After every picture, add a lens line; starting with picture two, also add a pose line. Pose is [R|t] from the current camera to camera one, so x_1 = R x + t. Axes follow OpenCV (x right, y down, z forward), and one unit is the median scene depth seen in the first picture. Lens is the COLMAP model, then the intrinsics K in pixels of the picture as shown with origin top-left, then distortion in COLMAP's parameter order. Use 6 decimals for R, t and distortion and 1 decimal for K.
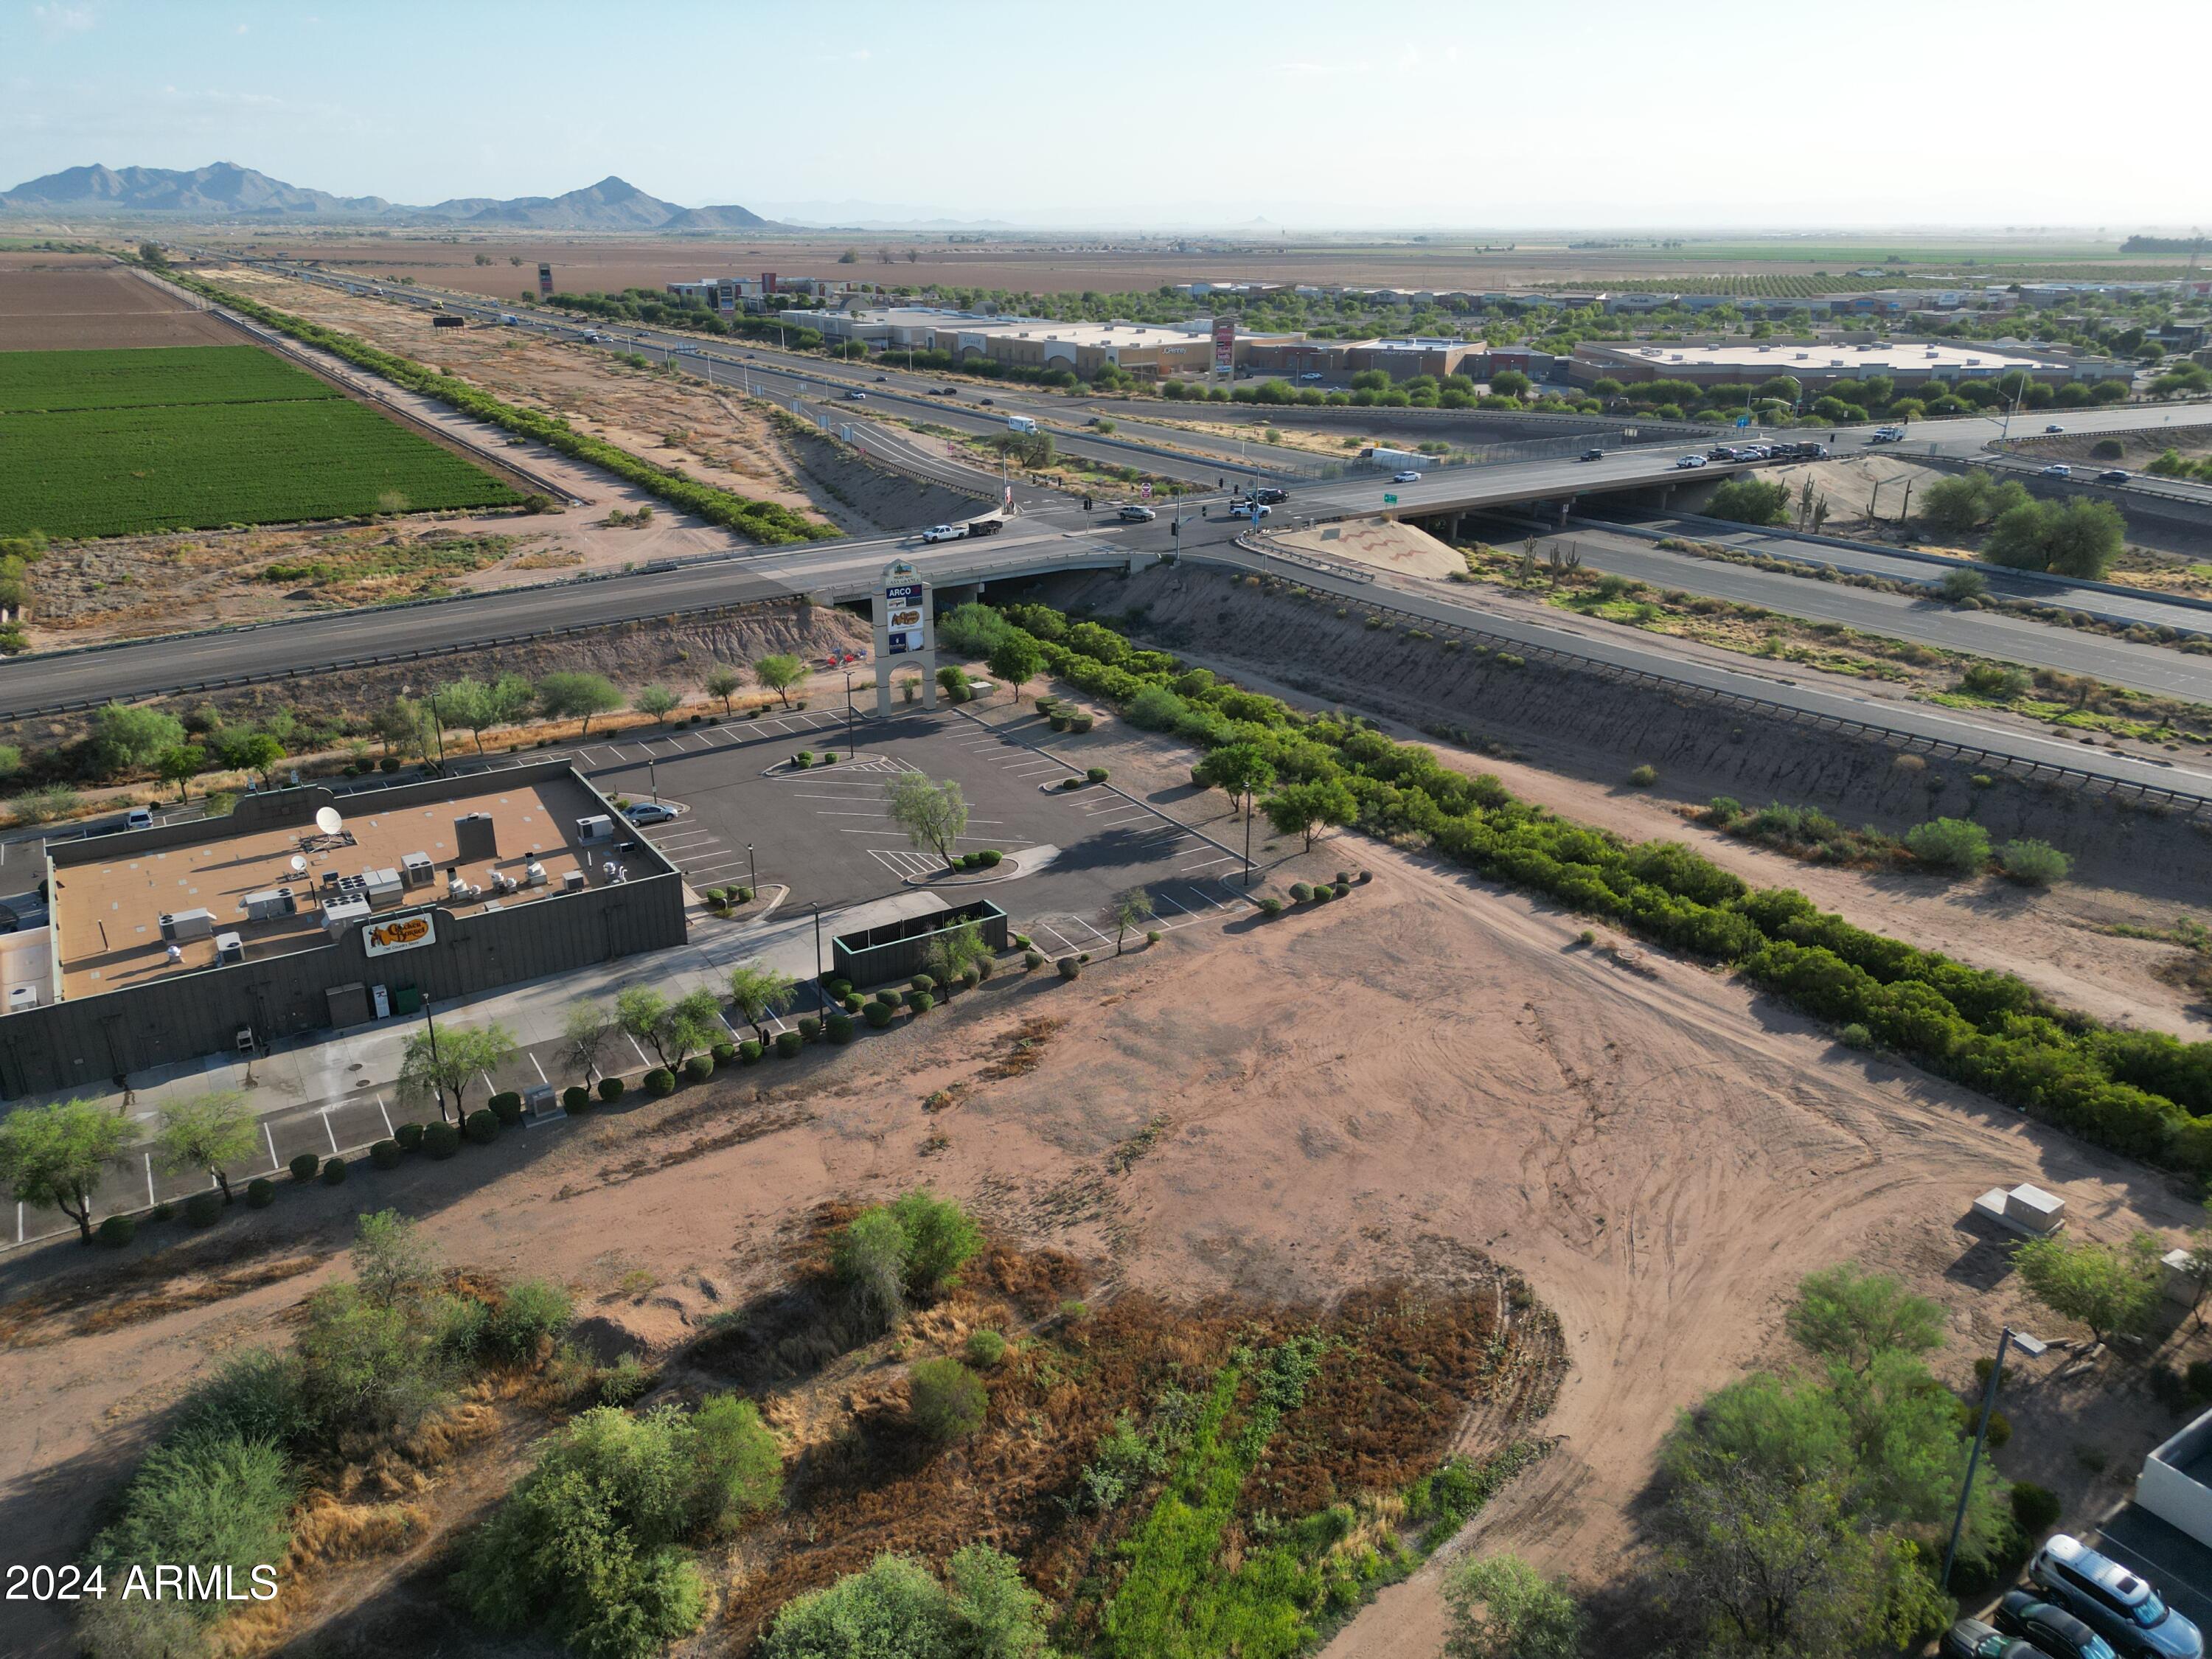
lens RADIAL K [[1549.1, 0, 1086.5], [0, 1549.1, 818.1], [0, 0, 1]] dist [0.069883, -0.061022]
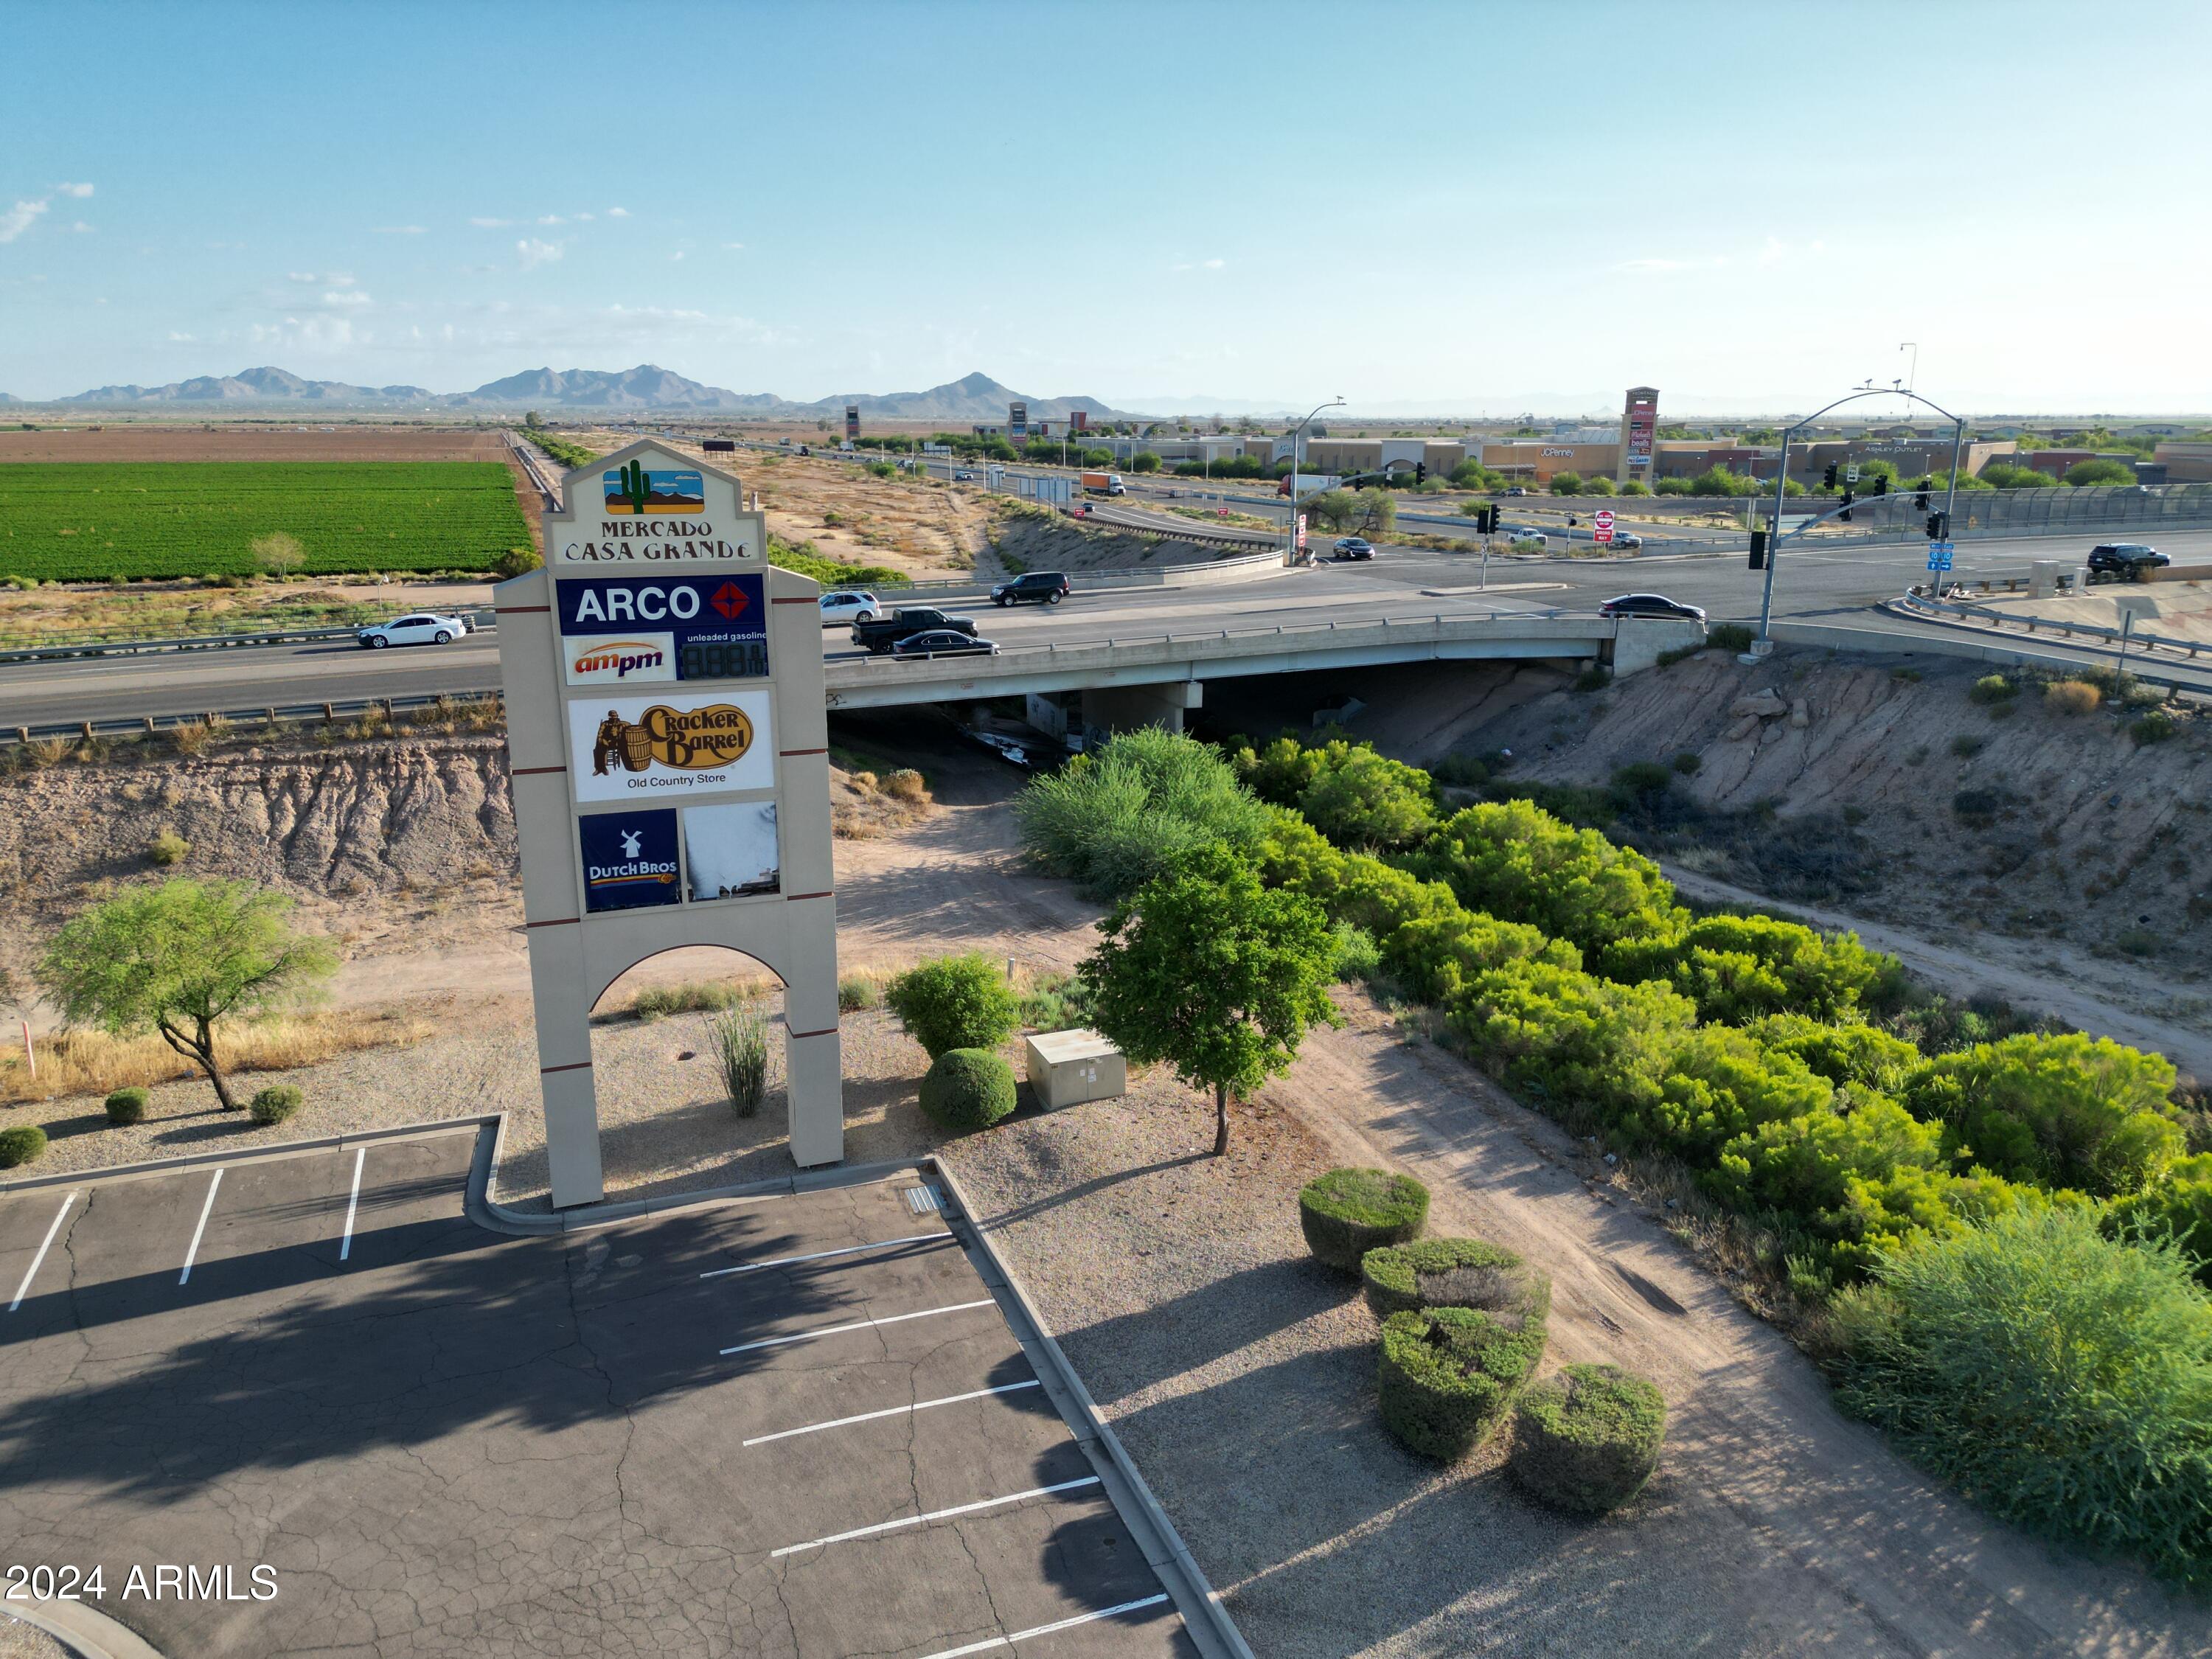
lens RADIAL K [[1549.1, 0, 1089.2], [0, 1549.1, 818.2], [0, 0, 1]] dist [0.069883, -0.061022]
pose [[0.979014, 0.049895, -0.197589, -0.019870], [-0.071447, 0.992060, -0.103496, -0.086323], [0.190856, 0.115441, 0.974806, 0.693800]]
